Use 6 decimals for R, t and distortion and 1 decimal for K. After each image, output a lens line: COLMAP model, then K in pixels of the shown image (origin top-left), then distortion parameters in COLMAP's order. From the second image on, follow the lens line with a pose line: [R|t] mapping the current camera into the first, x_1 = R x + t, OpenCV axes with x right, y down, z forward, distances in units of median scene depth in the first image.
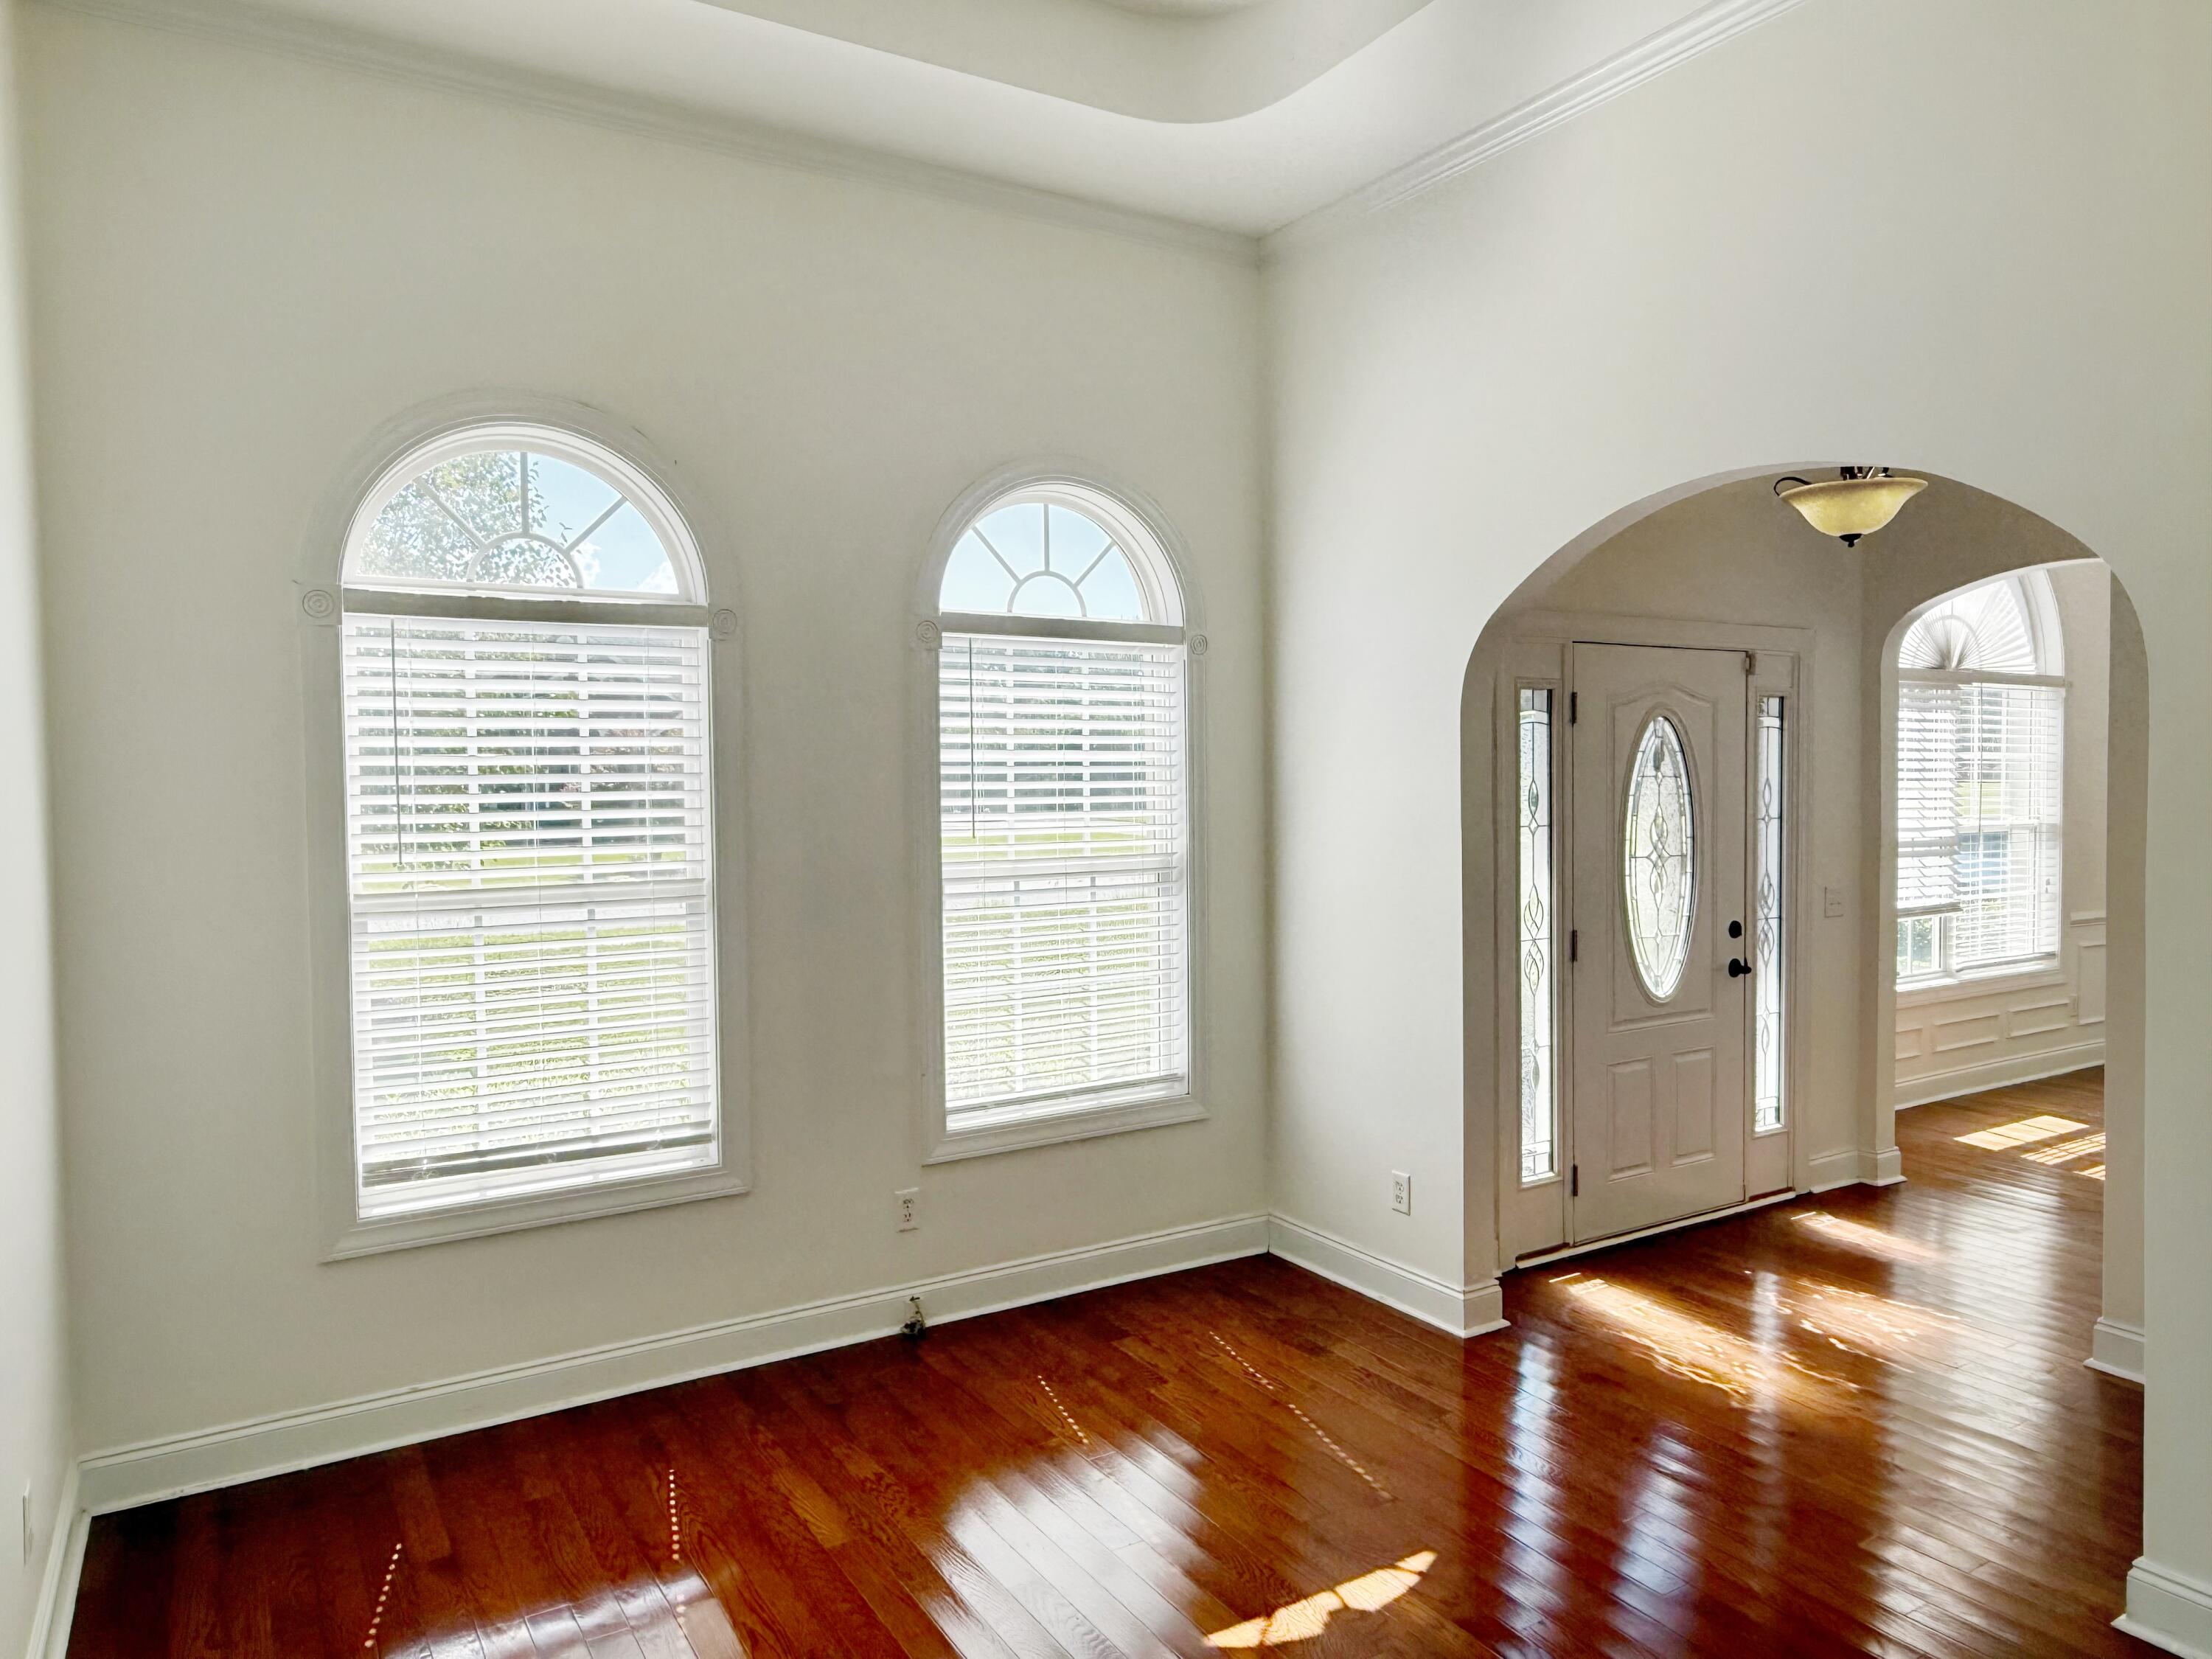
lens RADIAL K [[1469.9, 0, 1104.5], [0, 1469.9, 842.0], [0, 0, 1]] dist [-0.033893, -0.000845]
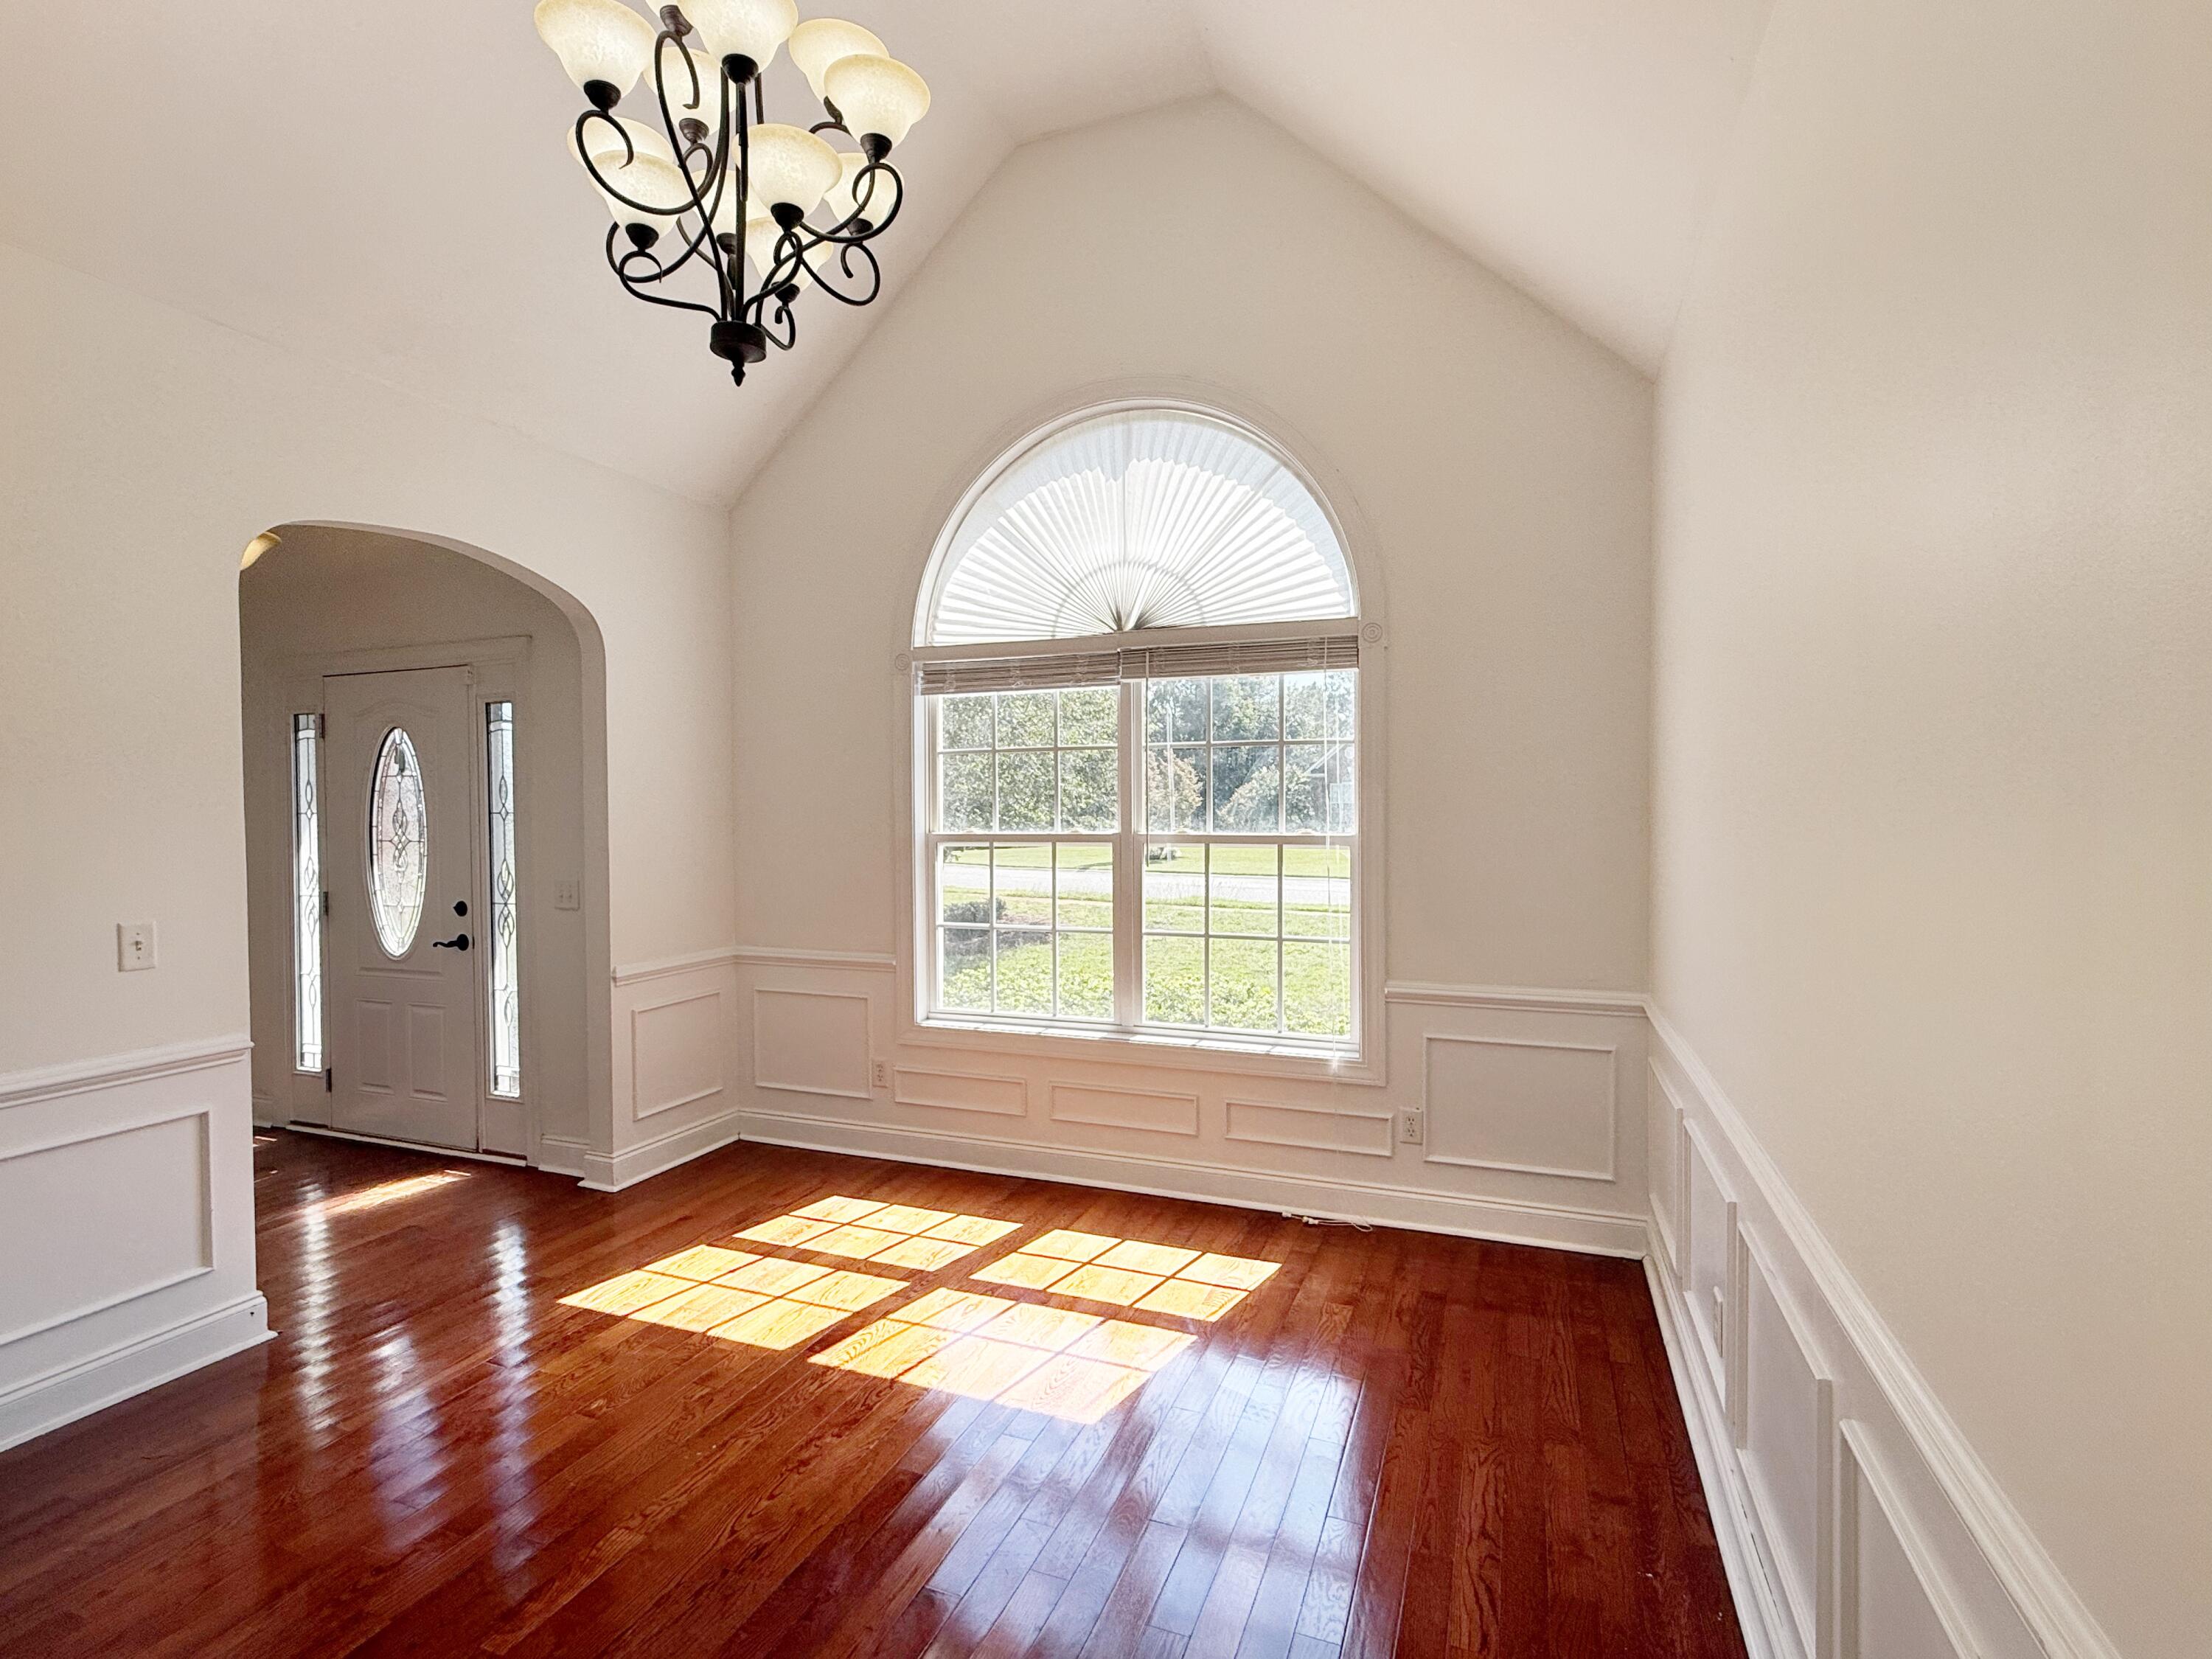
lens RADIAL K [[1085.0, 0, 1101.9], [0, 1085.0, 815.8], [0, 0, 1]] dist [0.001547, 0.000159]
pose [[0.592172, 0.028442, -0.805309, 1.421721], [-0.020650, 0.999584, 0.020118, -0.040800], [0.805547, 0.004716, 0.592513, 0.905438]]
